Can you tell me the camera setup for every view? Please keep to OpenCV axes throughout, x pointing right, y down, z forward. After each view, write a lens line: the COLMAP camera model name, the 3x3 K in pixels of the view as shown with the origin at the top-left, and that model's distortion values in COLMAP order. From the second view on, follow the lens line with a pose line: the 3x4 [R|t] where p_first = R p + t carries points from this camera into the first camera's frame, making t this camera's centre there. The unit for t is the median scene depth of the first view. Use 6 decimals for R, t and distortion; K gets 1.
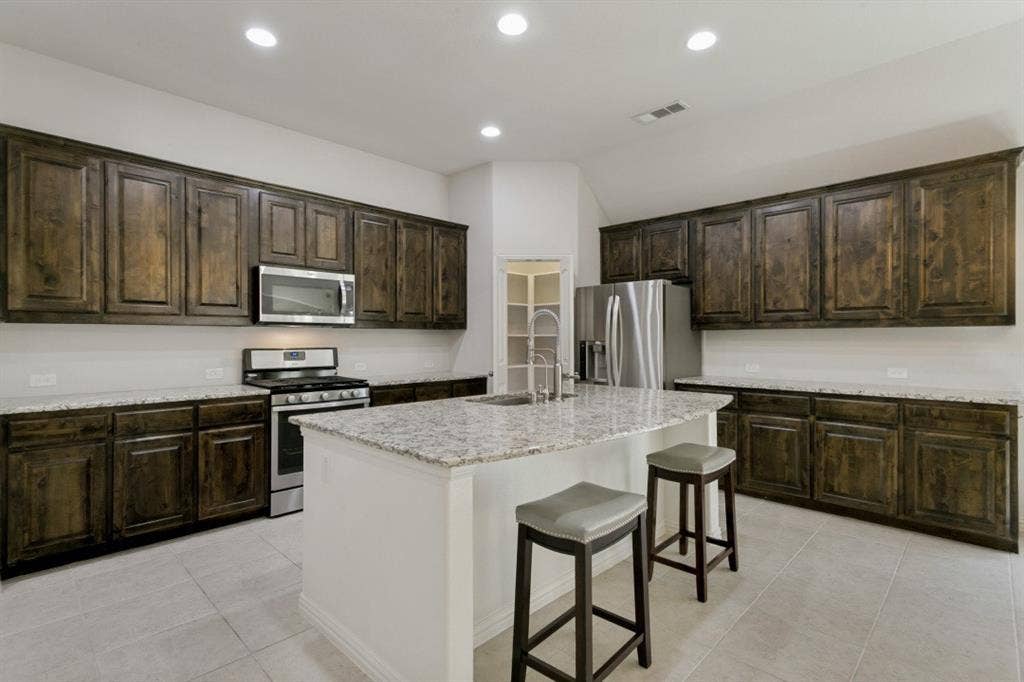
lens RADIAL K [[488.2, 0, 508.3], [0, 488.2, 341.9], [0, 0, 1]] dist [0.001881, 0.001757]
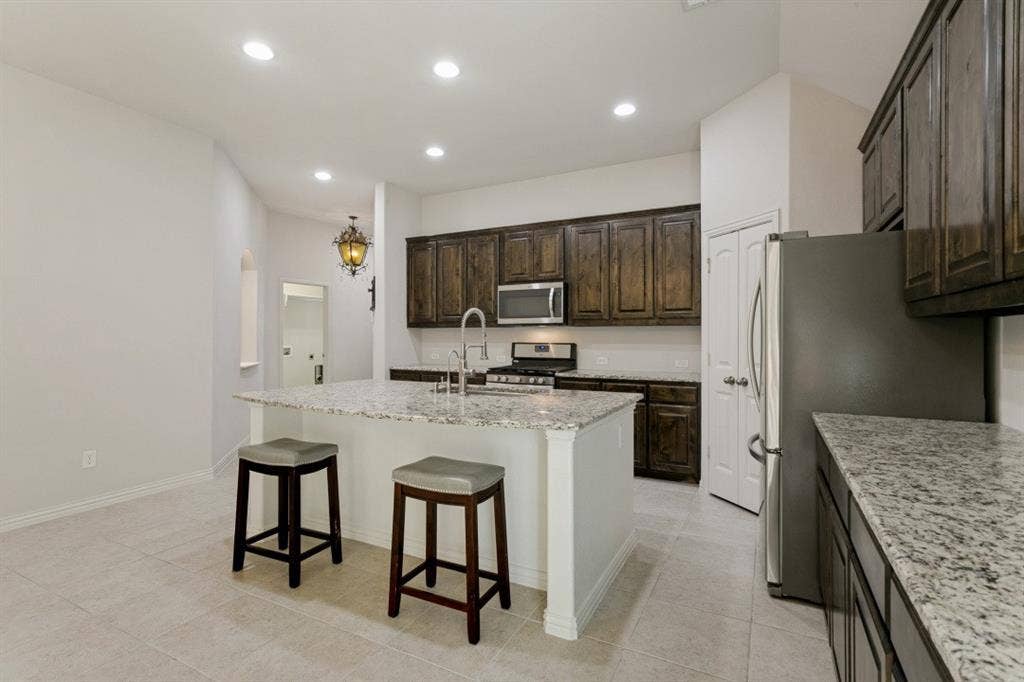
lens RADIAL K [[488.2, 0, 514.2], [0, 488.2, 335.7], [0, 0, 1]] dist [0.001881, 0.001757]
pose [[0.295491, 0.001050, -0.955345, 0.899321], [-0.003741, 0.999993, -0.000058, -0.007418], [0.955338, 0.003591, 0.295493, 0.619991]]
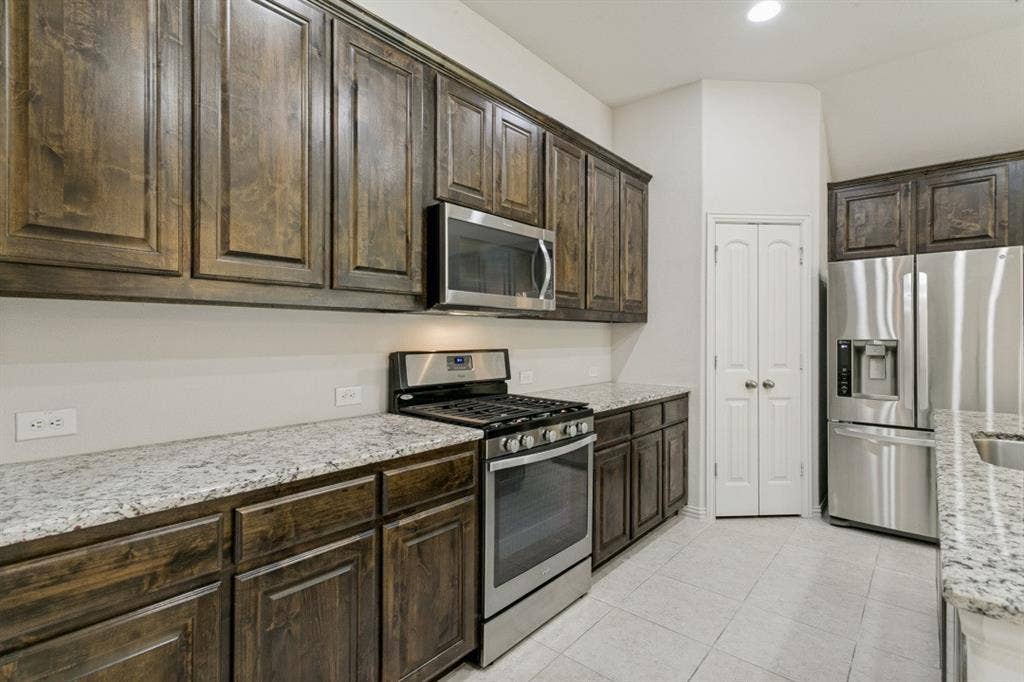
lens RADIAL K [[488.2, 0, 512.9], [0, 488.2, 338.1], [0, 0, 1]] dist [0.001881, 0.001757]
pose [[0.997880, 0.003529, 0.064980, -0.469987], [-0.003490, 0.999994, -0.000700, -0.002448], [-0.064982, 0.000472, 0.997886, 0.444308]]
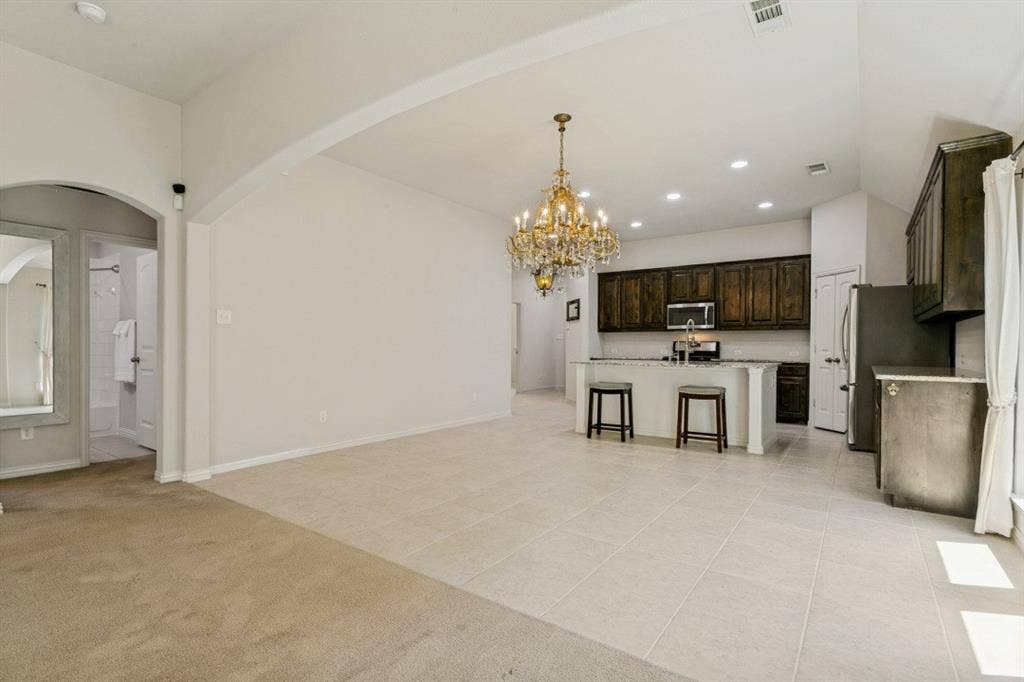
lens RADIAL K [[488.2, 0, 511.7], [0, 488.2, 352.7], [0, 0, 1]] dist [0.001881, 0.001757]
pose [[0.155718, 0.016841, -0.987658, 1.646431], [-0.008677, 0.999839, 0.015681, 0.038955], [0.987763, 0.006128, 0.155839, -0.075359]]
